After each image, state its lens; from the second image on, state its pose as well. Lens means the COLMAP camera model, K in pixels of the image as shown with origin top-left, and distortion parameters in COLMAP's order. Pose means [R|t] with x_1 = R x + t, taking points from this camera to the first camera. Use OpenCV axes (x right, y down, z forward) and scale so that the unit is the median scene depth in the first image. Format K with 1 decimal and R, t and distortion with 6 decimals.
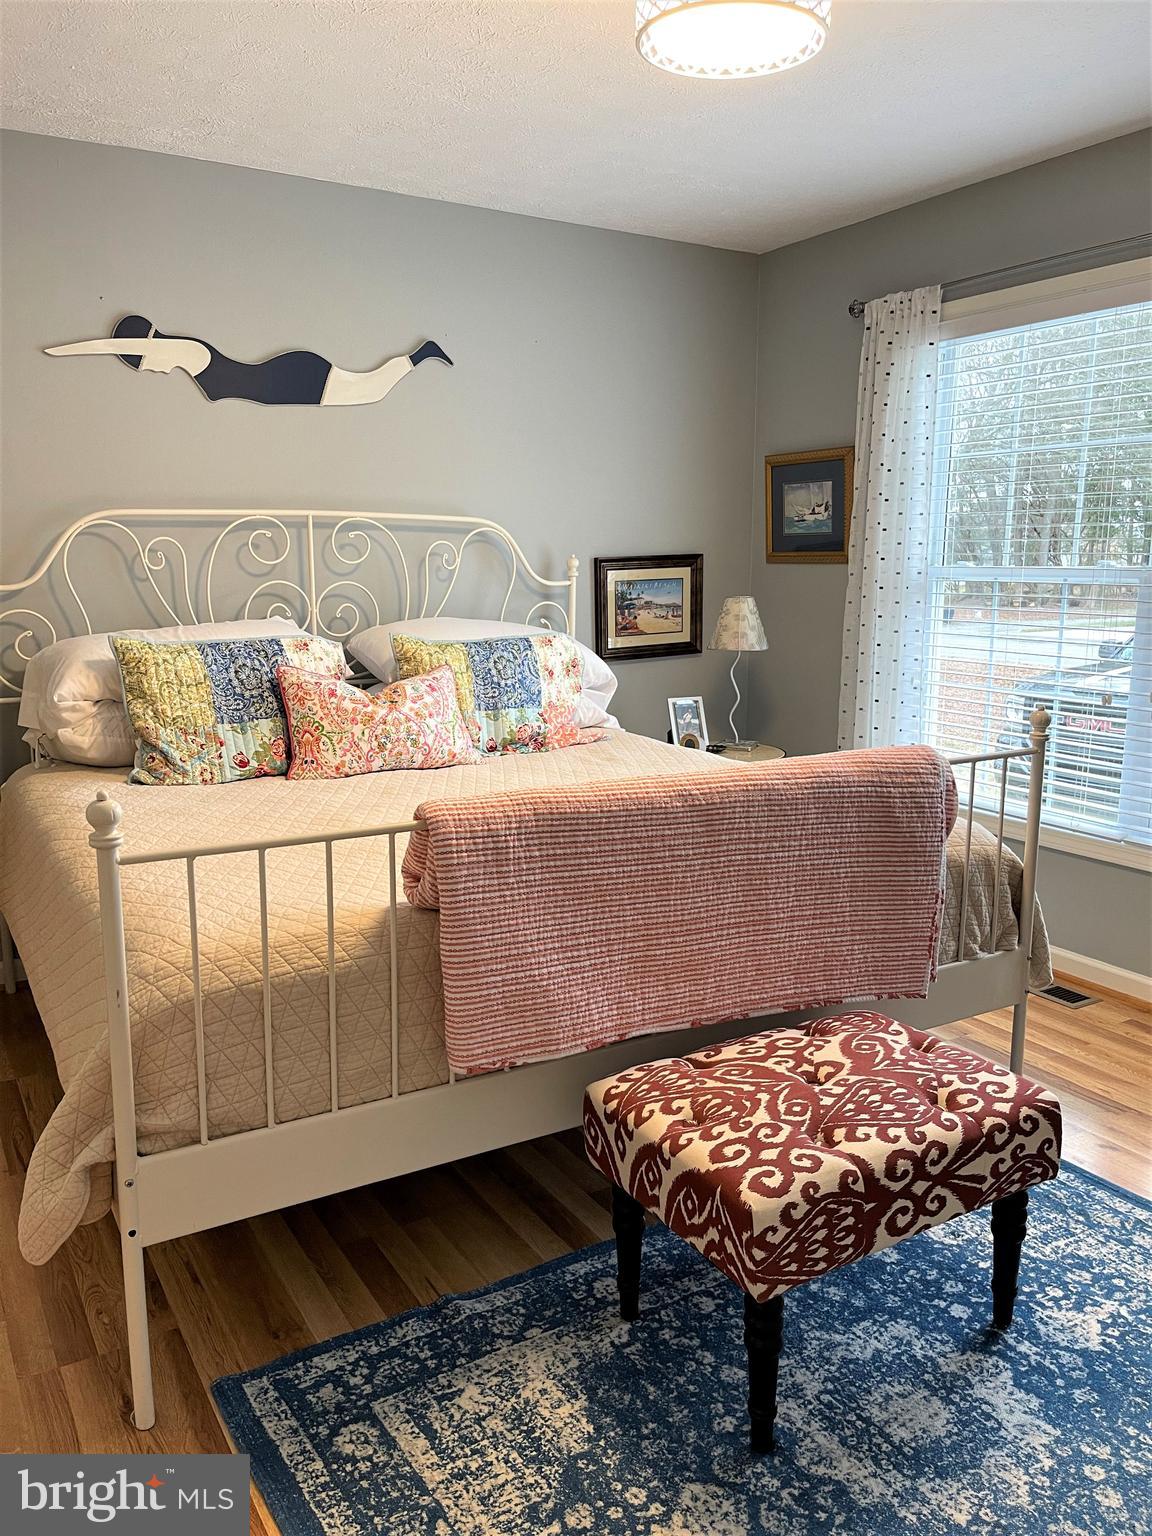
lens RADIAL K [[1171.2, 0, 576.0], [0, 1171.2, 768.0], [0, 0, 1]] dist [0.064887, -0.096350]
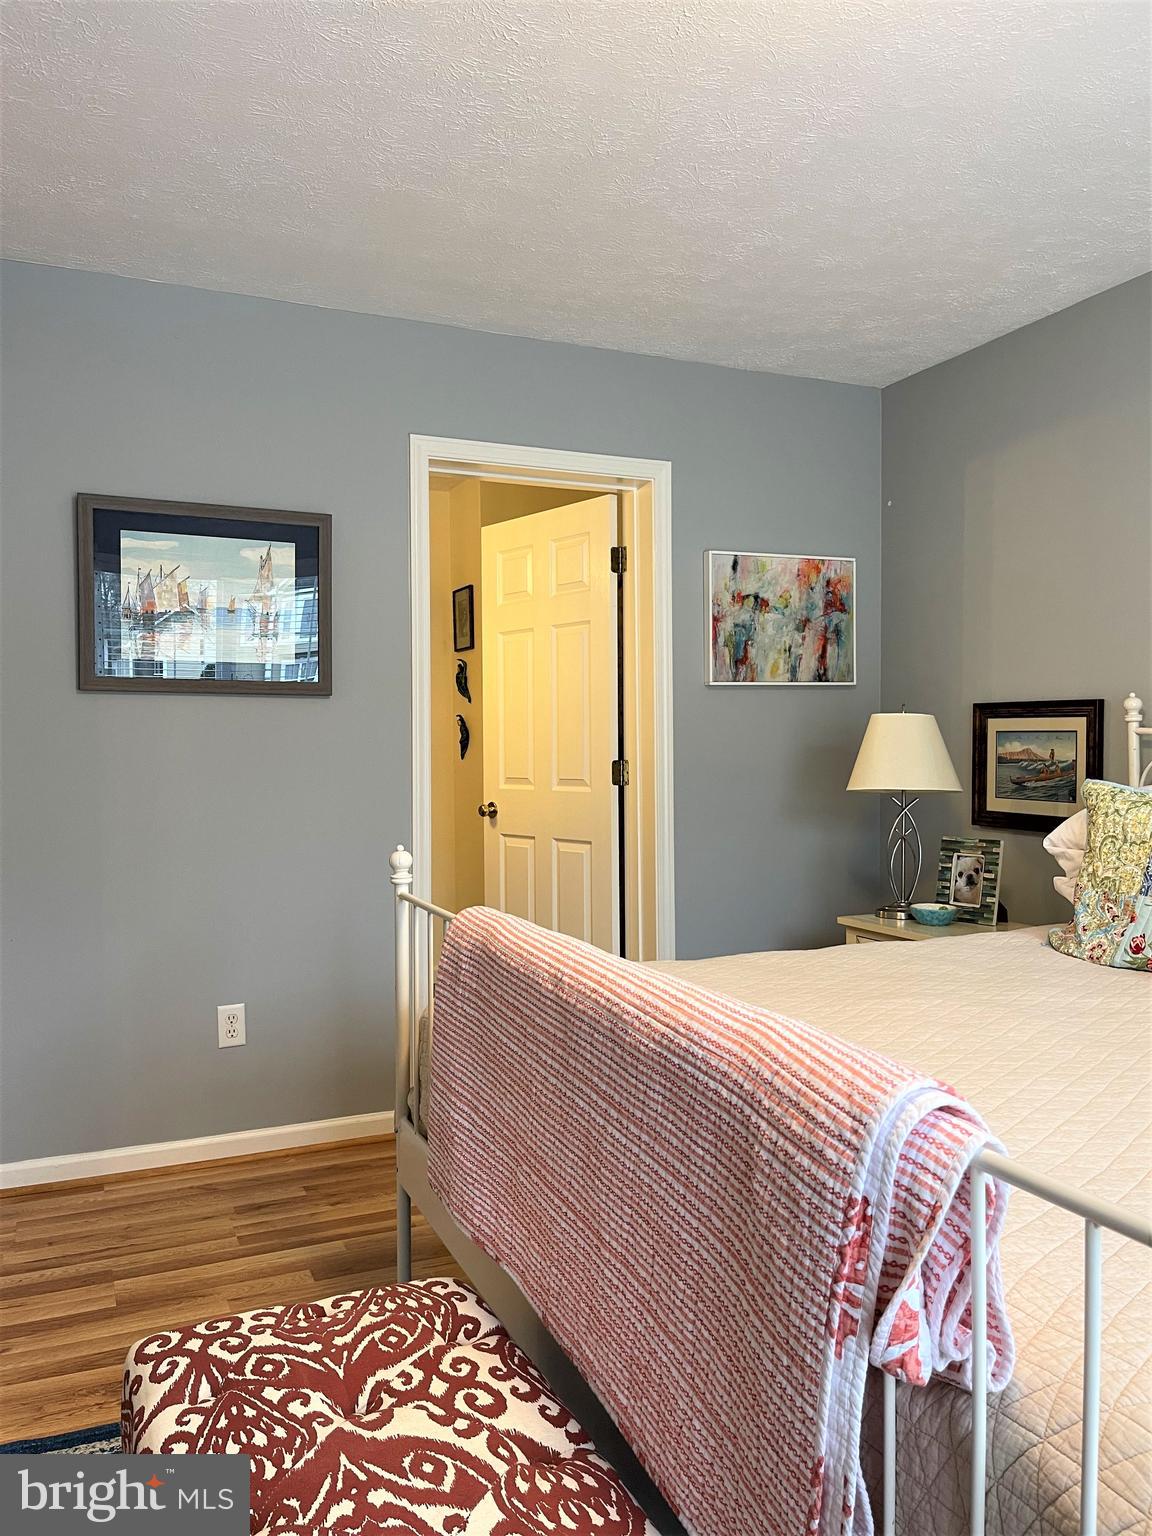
lens RADIAL K [[1171.2, 0, 576.0], [0, 1171.2, 768.0], [0, 0, 1]] dist [0.064887, -0.096350]
pose [[-0.127934, 0.020714, -0.991566, 0.836912], [-0.174952, 0.983632, 0.043121, -0.141240], [0.976230, 0.178993, -0.122216, 1.130325]]
